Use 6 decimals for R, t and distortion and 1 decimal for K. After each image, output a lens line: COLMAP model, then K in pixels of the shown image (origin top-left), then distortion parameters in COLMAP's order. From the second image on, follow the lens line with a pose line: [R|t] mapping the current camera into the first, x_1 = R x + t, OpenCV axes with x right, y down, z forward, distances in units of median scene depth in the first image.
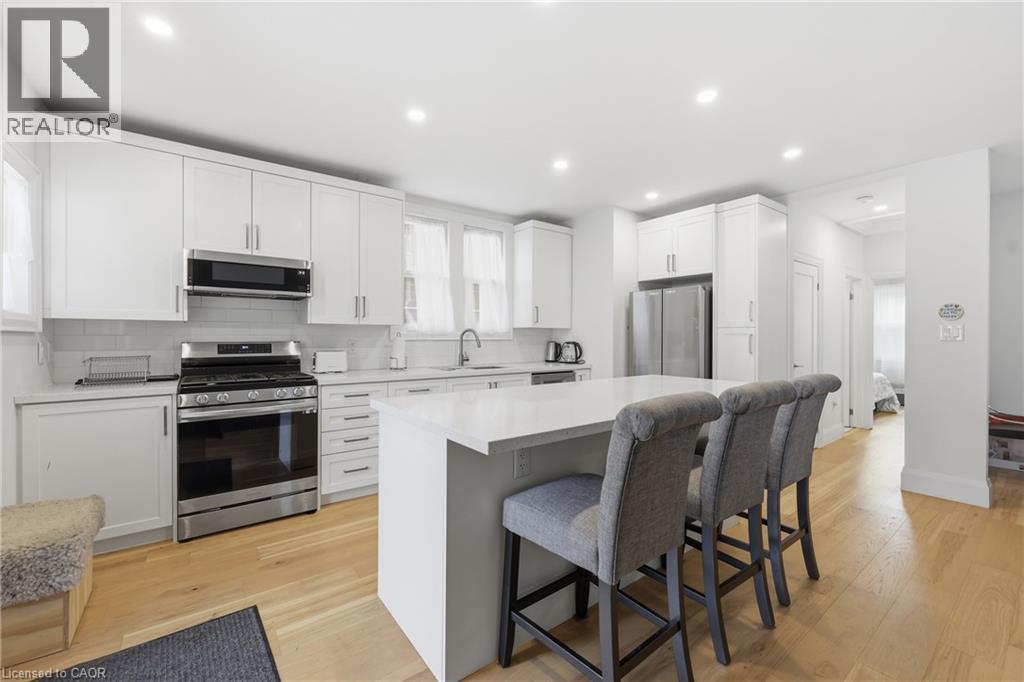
lens RADIAL K [[422.7, 0, 511.2], [0, 422.7, 333.3], [0, 0, 1]] dist [-0.002261, -0.000225]
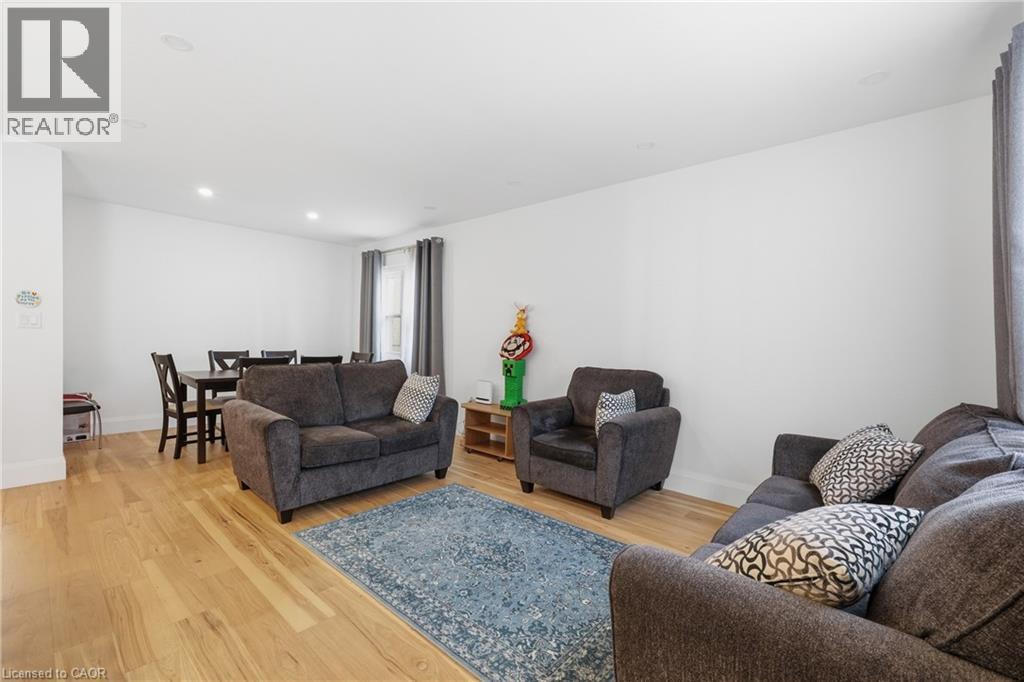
lens RADIAL K [[416.5, 0, 512.0], [0, 416.5, 341.0], [0, 0, 1]] dist [-0.000021, -0.000018]
pose [[-0.170193, -0.014245, 0.985308, -0.089467], [-0.035712, 0.999328, 0.008280, -0.000443], [-0.984763, -0.033779, -0.170587, 0.028363]]
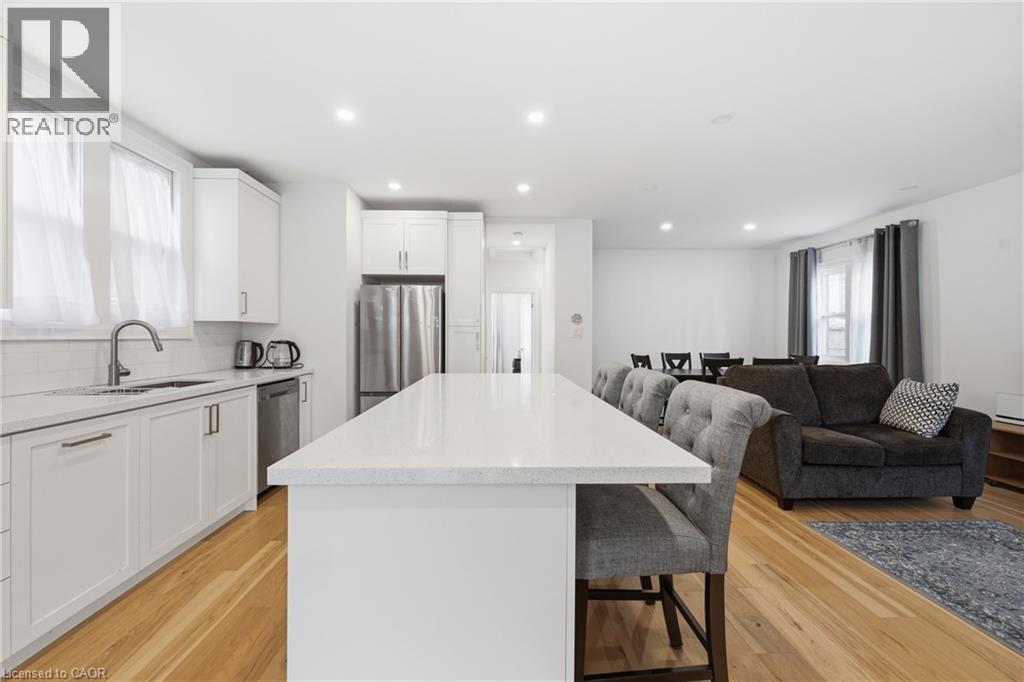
lens RADIAL K [[406.7, 0, 508.5], [0, 406.7, 334.2], [0, 0, 1]] dist [0.000795, -0.000018]
pose [[0.589265, 0.003308, 0.807933, -0.235705], [-0.007482, 0.999971, 0.001362, 0.003989], [-0.807905, -0.006847, 0.589273, 0.233412]]
